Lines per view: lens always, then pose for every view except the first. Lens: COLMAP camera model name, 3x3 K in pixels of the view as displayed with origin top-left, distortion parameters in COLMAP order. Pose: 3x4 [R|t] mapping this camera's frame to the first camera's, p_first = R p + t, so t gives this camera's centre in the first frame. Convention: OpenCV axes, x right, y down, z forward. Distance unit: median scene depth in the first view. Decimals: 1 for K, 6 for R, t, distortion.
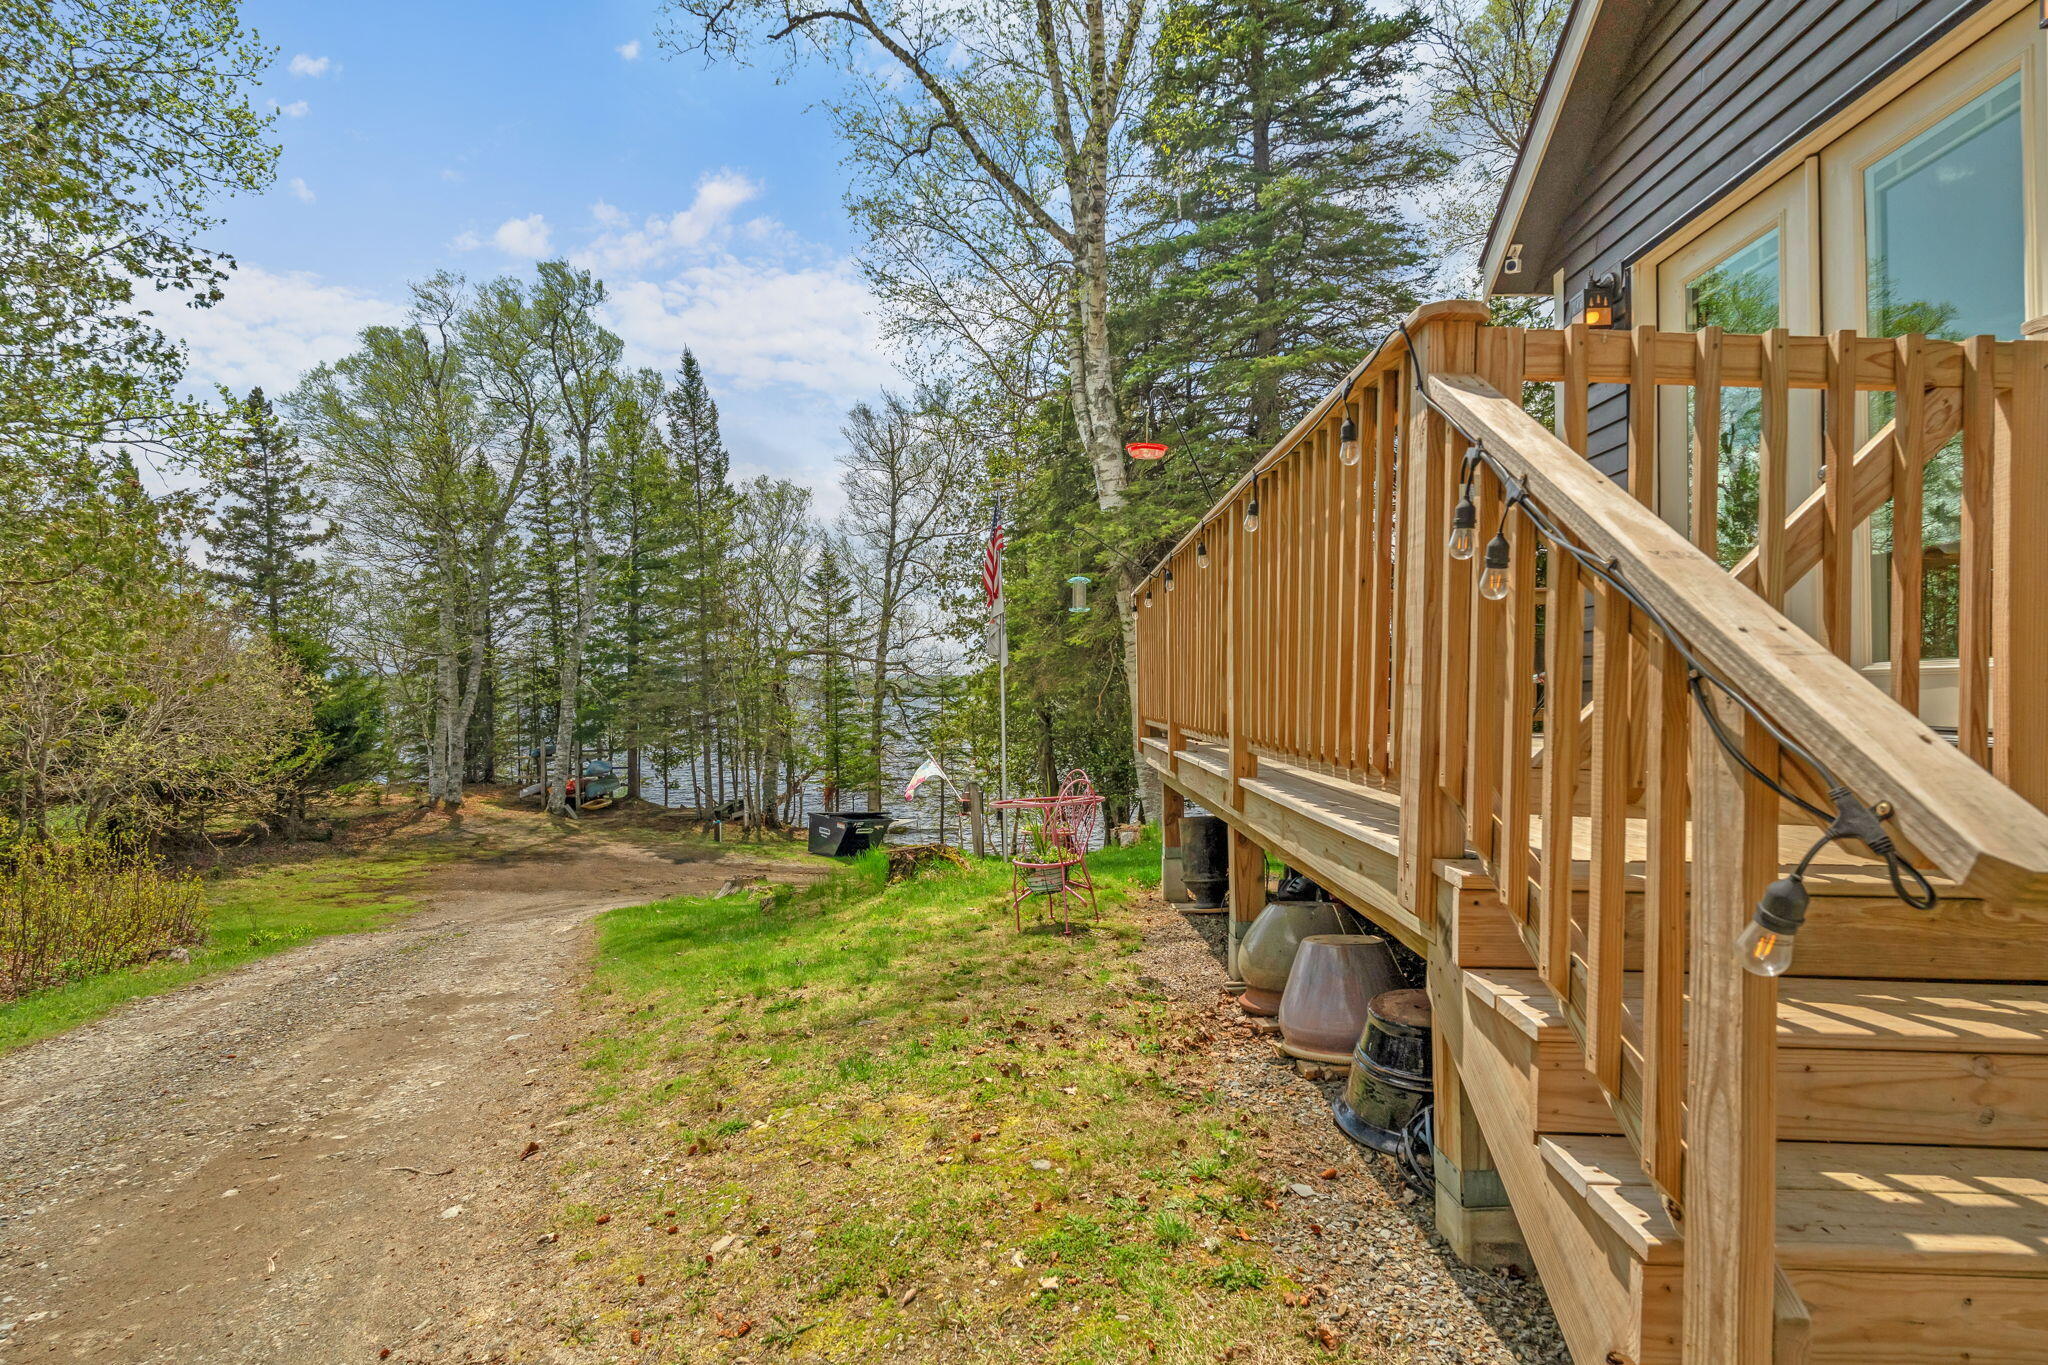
lens RADIAL K [[1006.7, 0, 1035.8], [0, 1006.7, 667.8], [0, 0, 1]] dist [-0.002609, -0.000466]
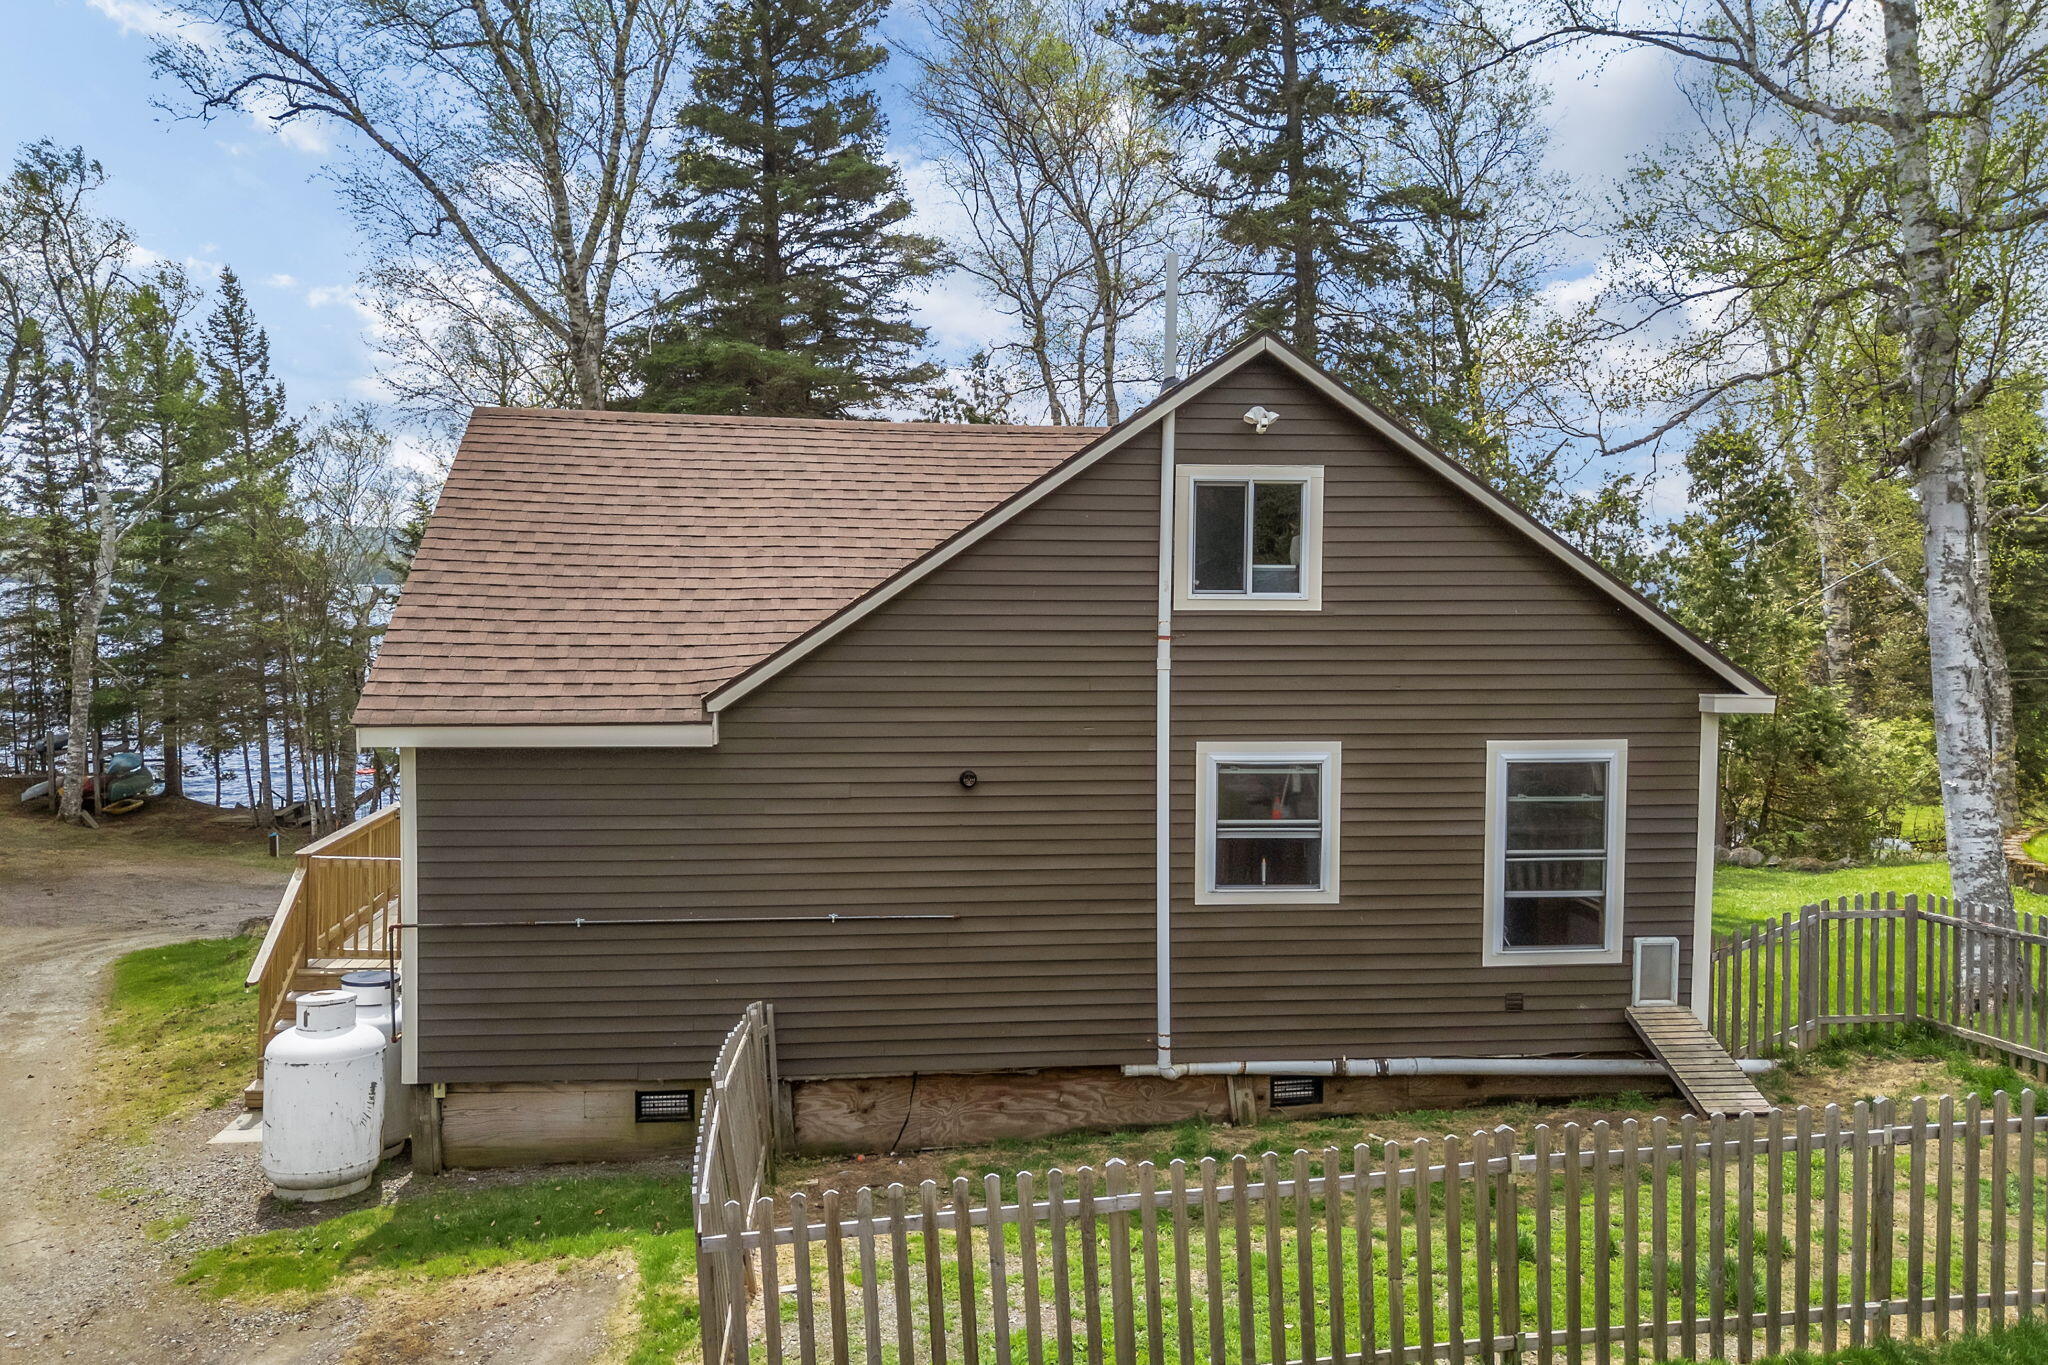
lens RADIAL K [[1521.6, 0, 1018.0], [0, 1521.6, 669.1], [0, 0, 1]] dist [0.052528, -0.026896]
pose [[0.993574, 0.011061, 0.112642, 0.148140], [-0.020235, 0.996539, 0.080632, -0.094530], [-0.111360, -0.082393, 0.990359, -0.325398]]
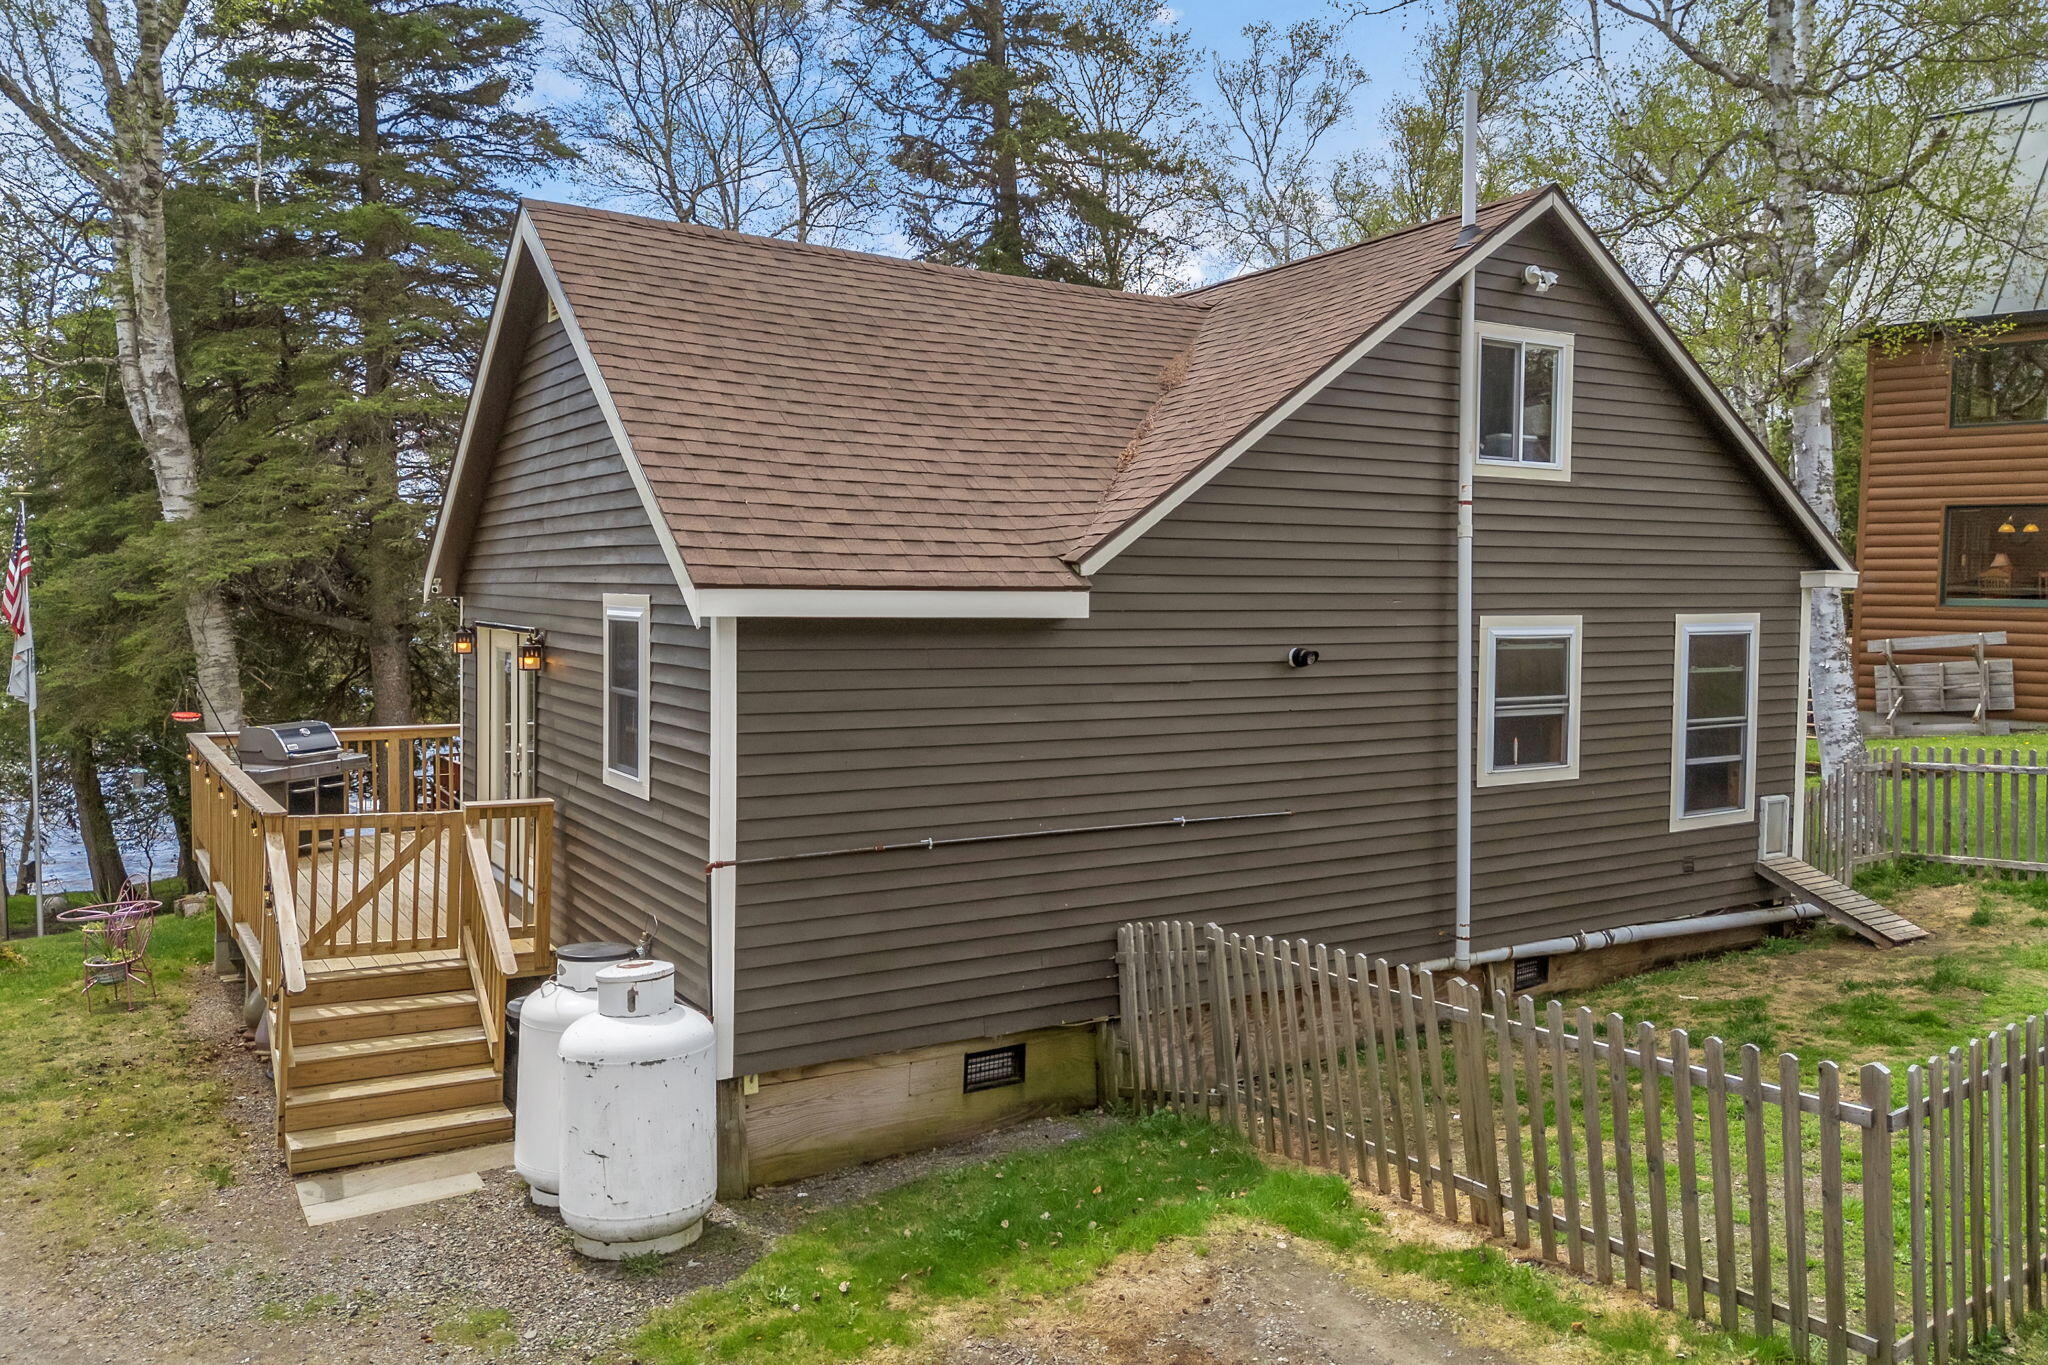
lens RADIAL K [[1521.6, 0, 1030.0], [0, 1521.6, 674.4], [0, 0, 1]] dist [0.052528, -0.026896]
pose [[0.842080, -0.013473, 0.539184, -0.010789], [-0.033318, 0.996479, 0.076934, -0.064730], [-0.538322, -0.082749, 0.838667, -0.228545]]
